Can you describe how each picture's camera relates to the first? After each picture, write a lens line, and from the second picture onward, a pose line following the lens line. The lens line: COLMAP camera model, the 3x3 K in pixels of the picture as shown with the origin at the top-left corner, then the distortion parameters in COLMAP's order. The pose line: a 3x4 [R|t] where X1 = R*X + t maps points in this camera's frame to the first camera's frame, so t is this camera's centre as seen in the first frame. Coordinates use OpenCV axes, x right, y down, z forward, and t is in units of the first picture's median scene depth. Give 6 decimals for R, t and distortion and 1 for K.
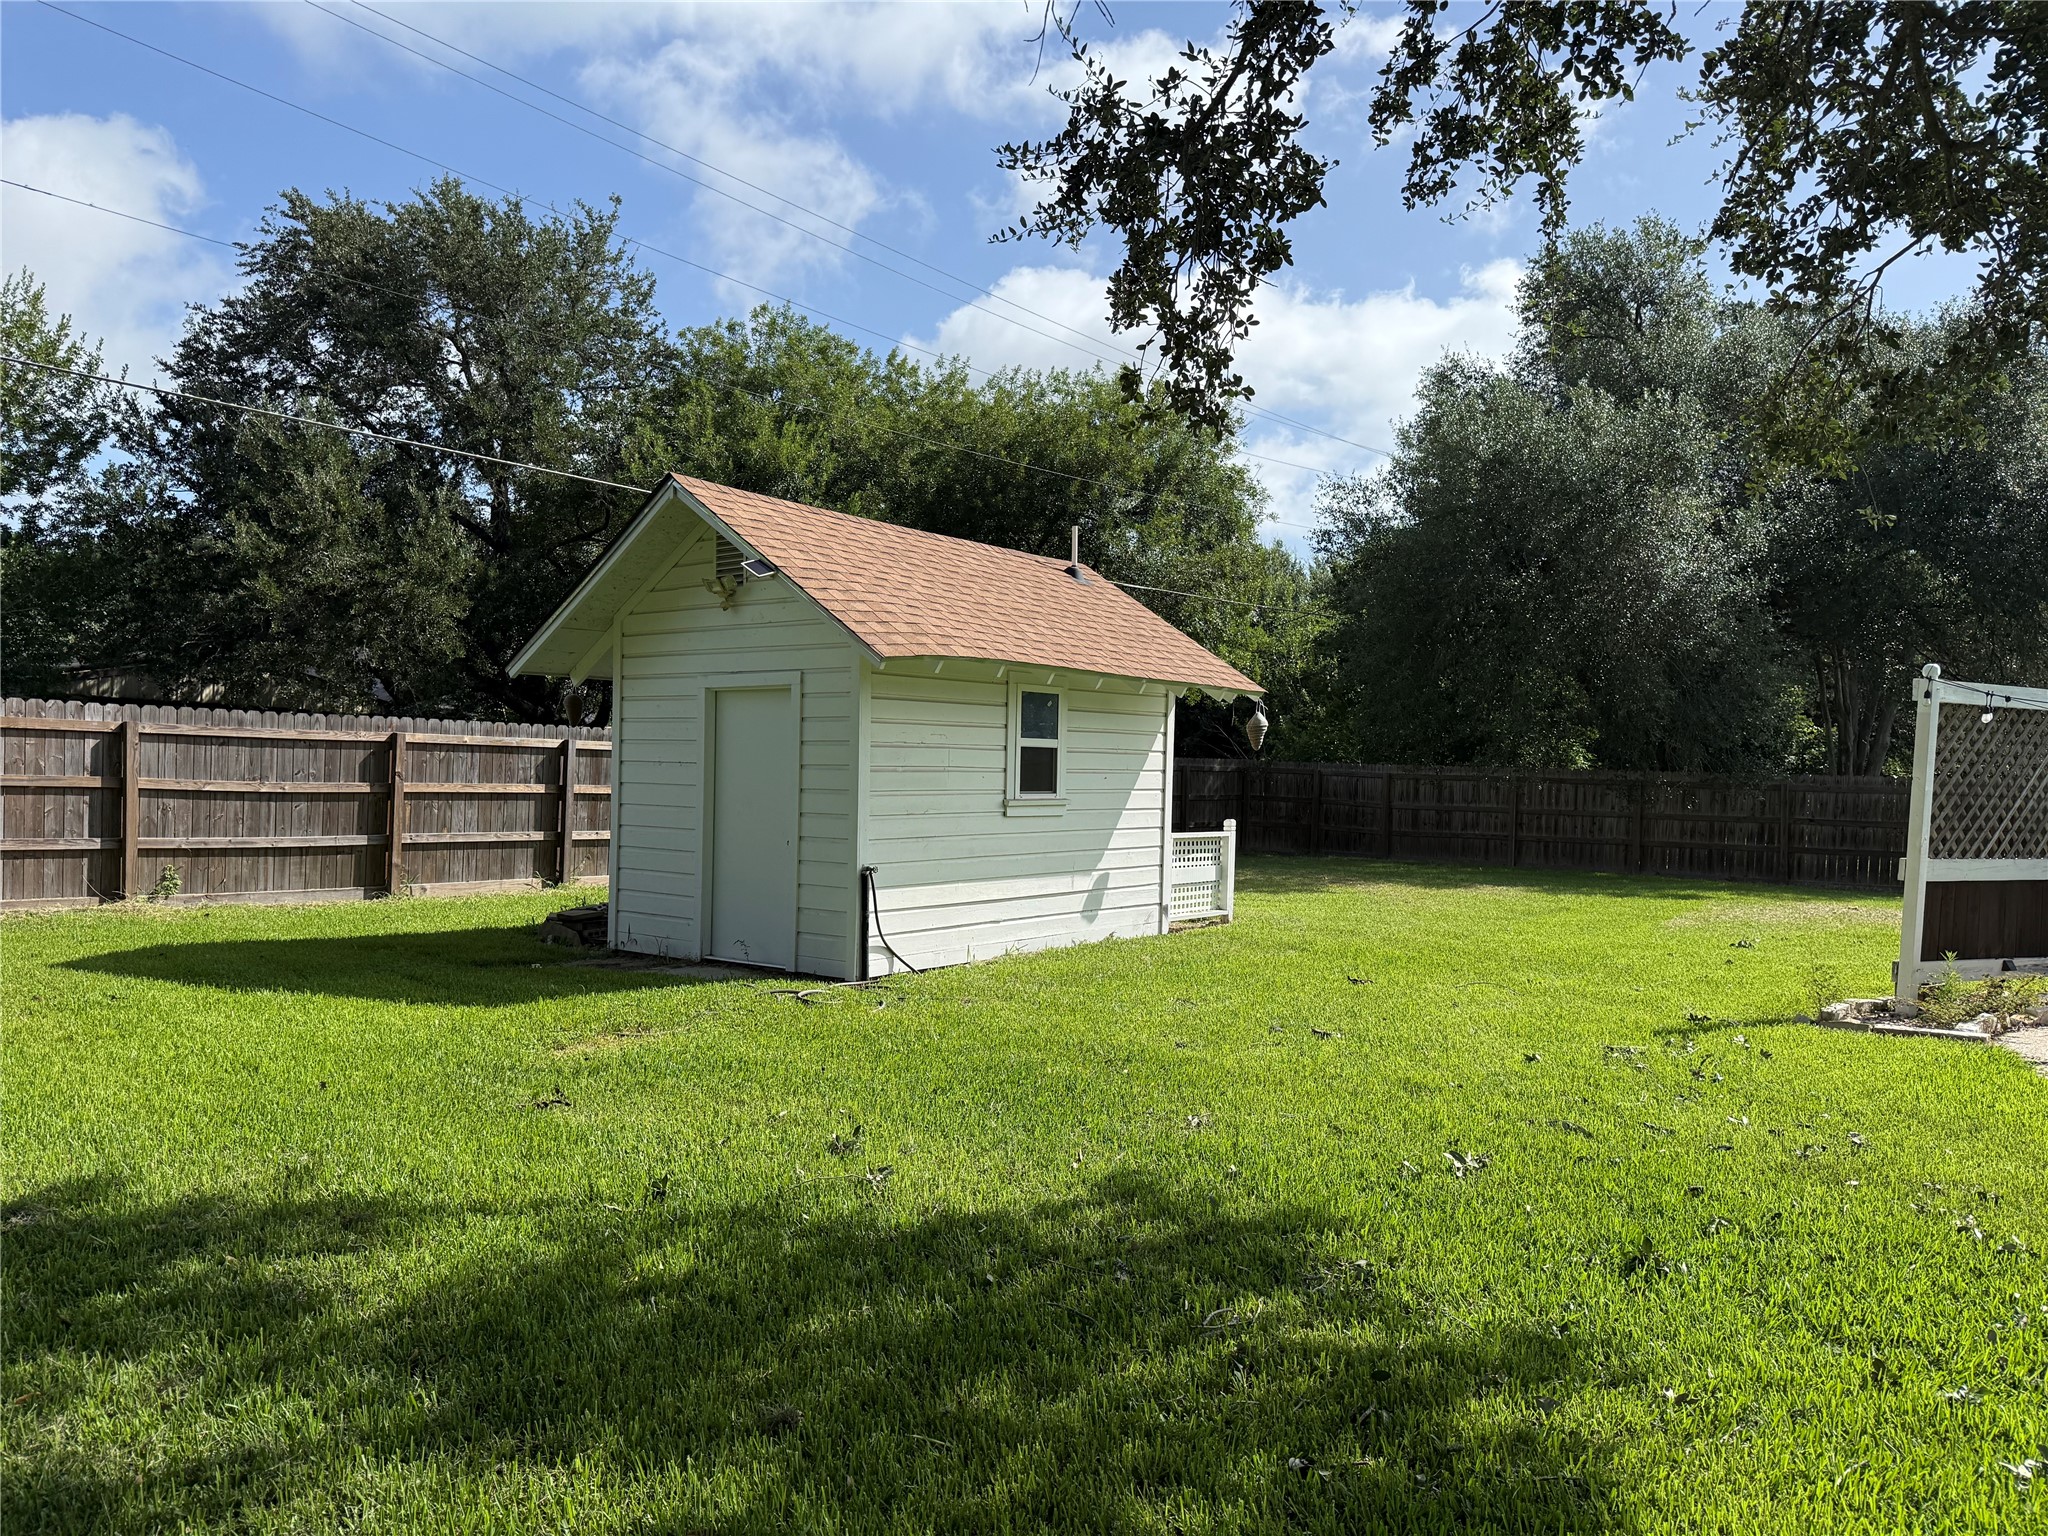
lens RADIAL K [[1321.5, 0, 1025.1], [0, 1321.5, 782.5], [0, 0, 1]] dist [0.039083, -0.078361]
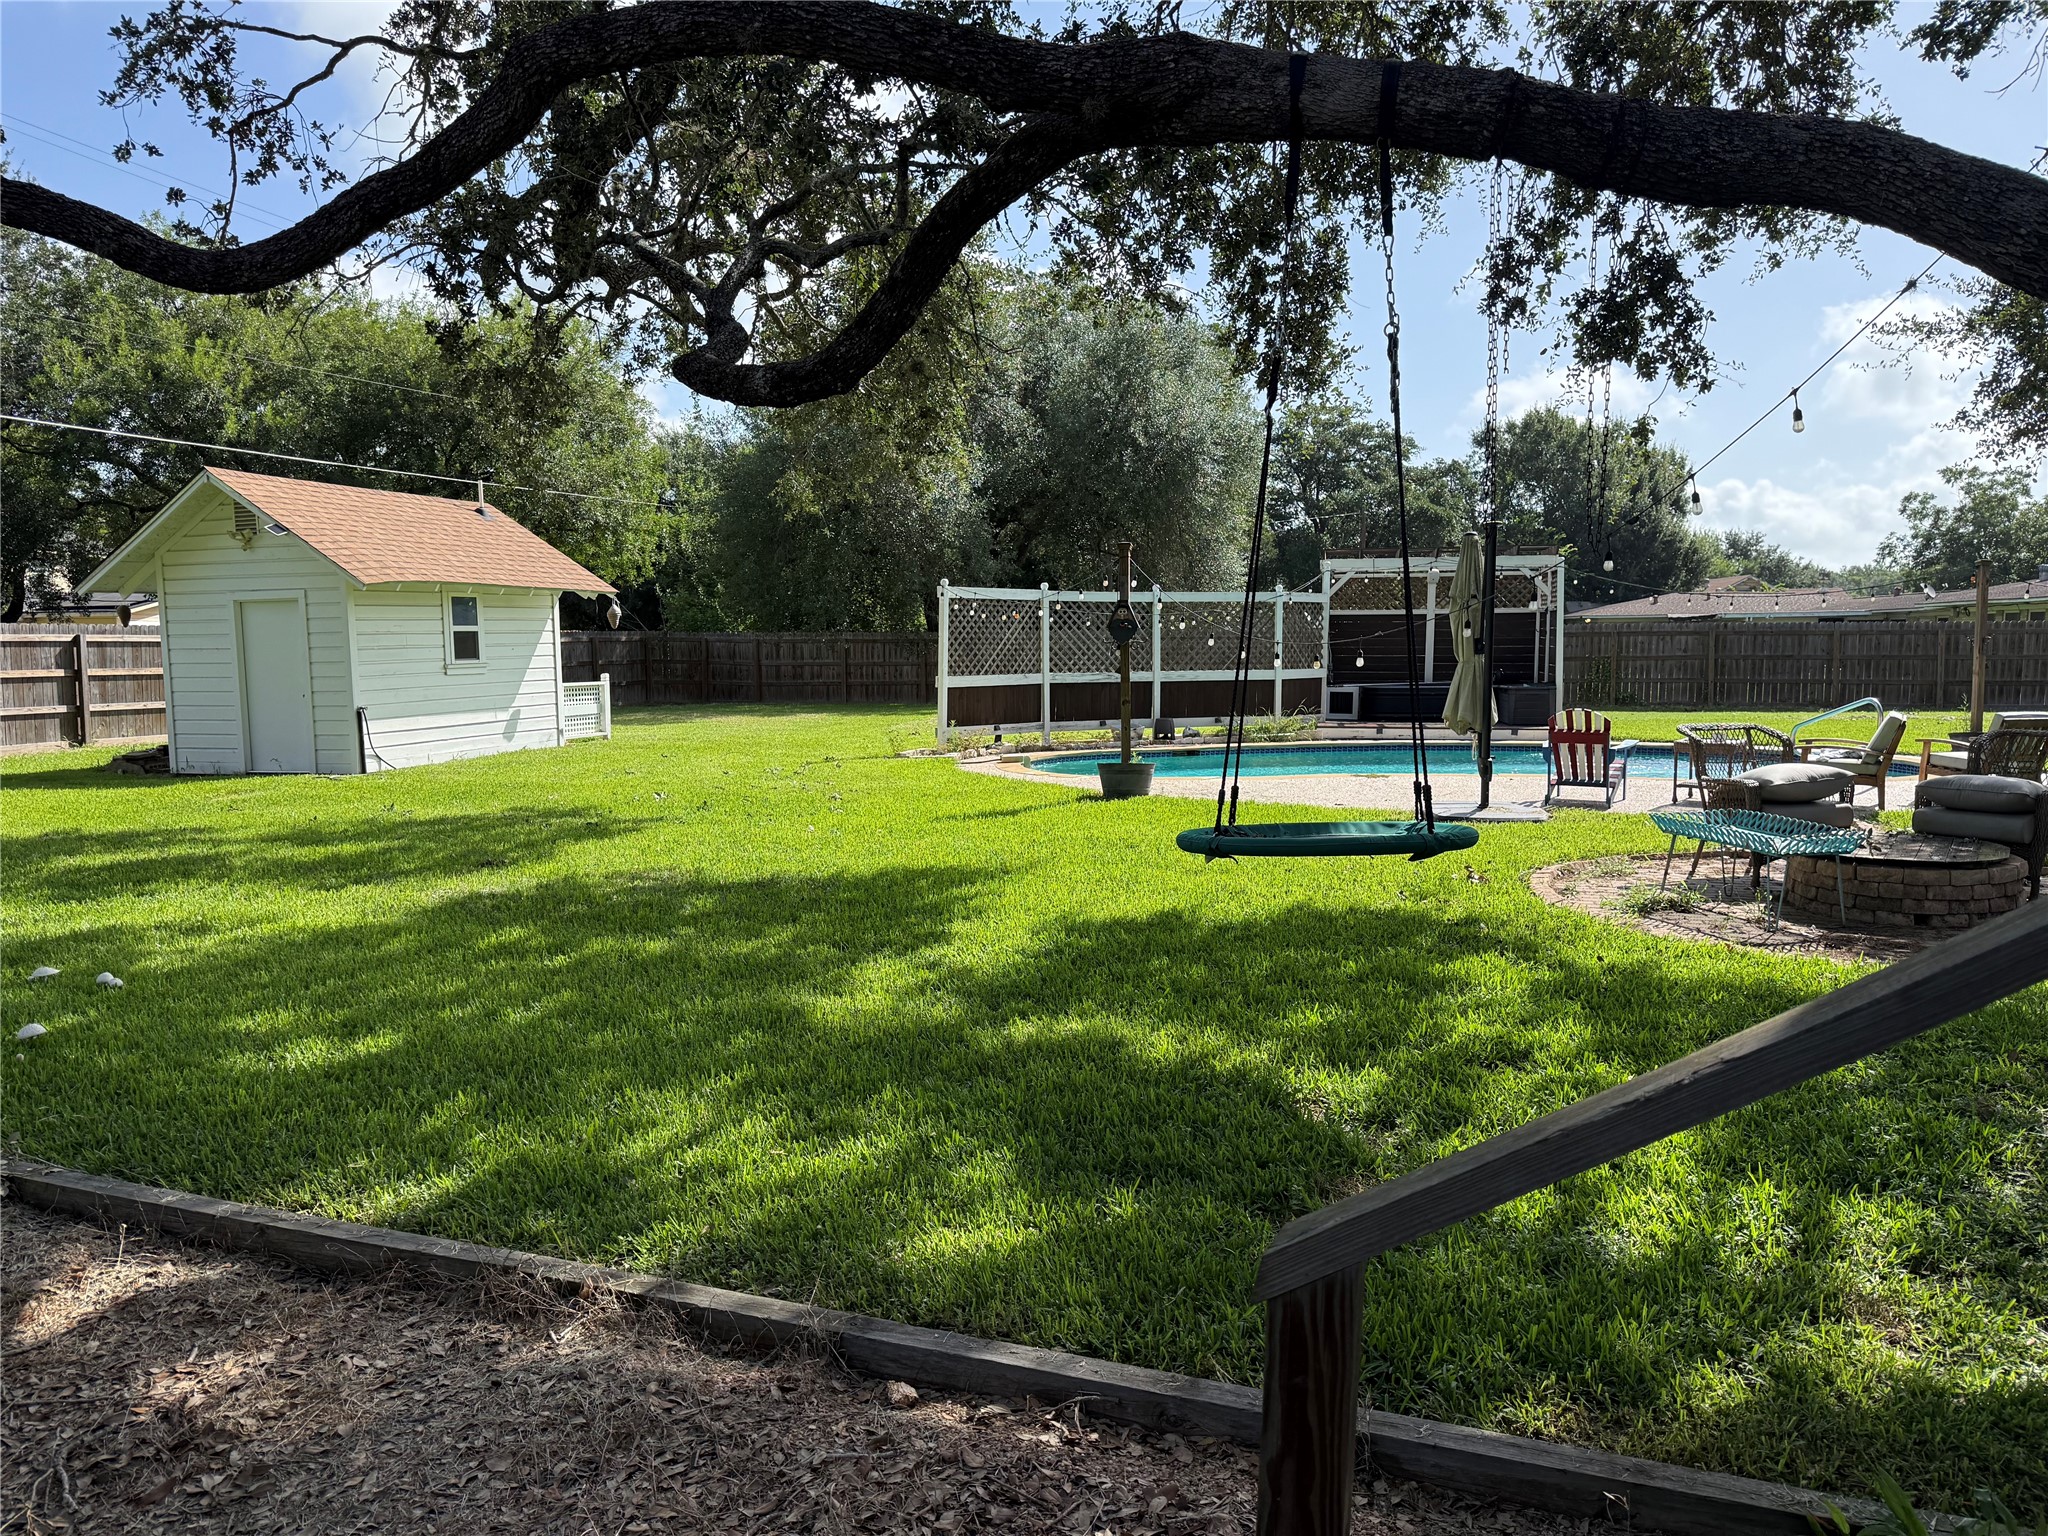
lens RADIAL K [[1321.5, 0, 1025.1], [0, 1321.5, 782.5], [0, 0, 1]] dist [0.039083, -0.078361]
pose [[0.918054, -0.073497, 0.389584, -0.006621], [0.033661, 0.993568, 0.108121, 0.004047], [-0.395024, -0.086147, 0.914623, -0.683280]]
